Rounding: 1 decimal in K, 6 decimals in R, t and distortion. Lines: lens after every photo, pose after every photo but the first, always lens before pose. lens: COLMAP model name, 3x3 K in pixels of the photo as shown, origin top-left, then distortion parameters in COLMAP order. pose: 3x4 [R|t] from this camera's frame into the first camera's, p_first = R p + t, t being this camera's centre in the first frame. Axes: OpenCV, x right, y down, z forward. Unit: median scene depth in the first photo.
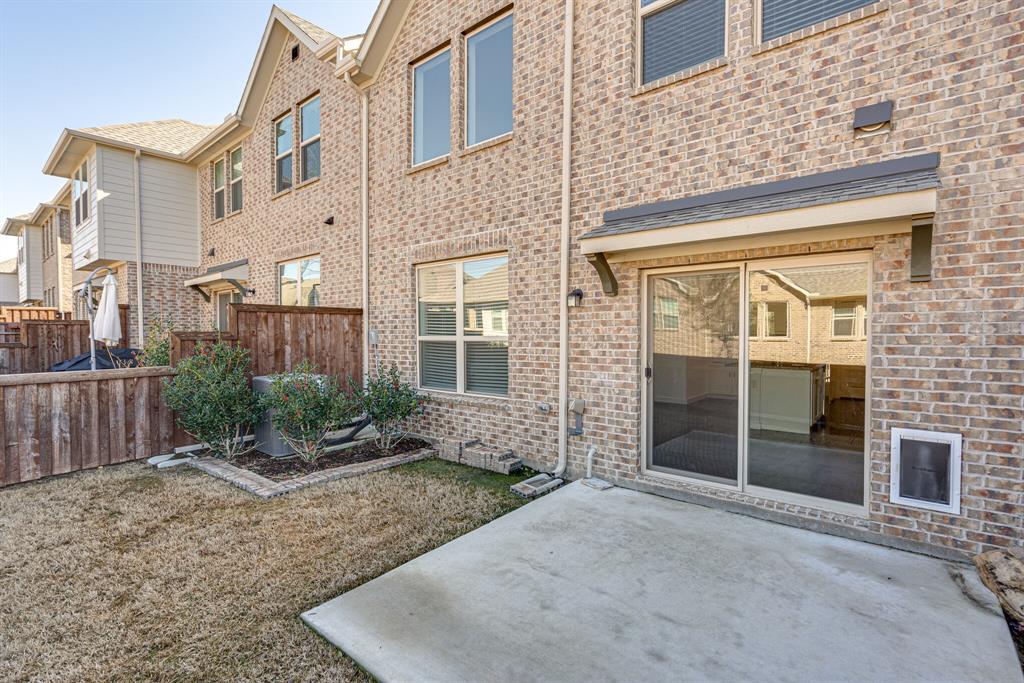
lens RADIAL K [[472.1, 0, 512.0], [0, 472.1, 341.5], [0, 0, 1]] dist [0.000802, 0.000460]
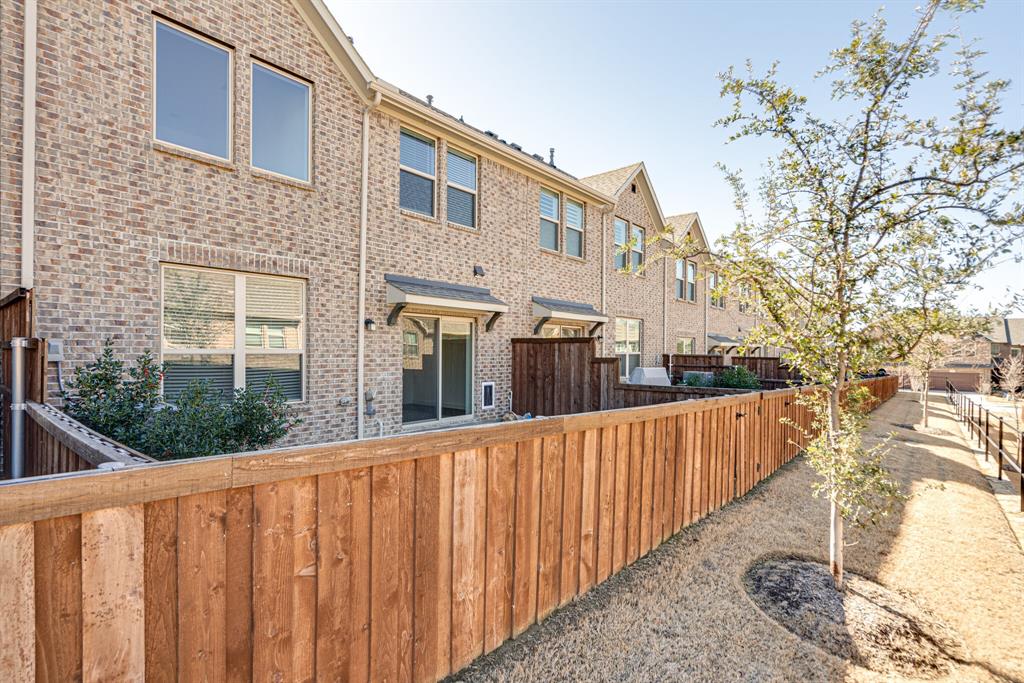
lens RADIAL K [[472.1, 0, 512.0], [0, 472.1, 341.5], [0, 0, 1]] dist [0.000802, 0.000460]
pose [[0.028667, 0.014516, 0.999484, -1.288936], [0.002718, 0.999890, -0.014600, -0.013579], [-0.999585, 0.003135, 0.028624, 0.469944]]
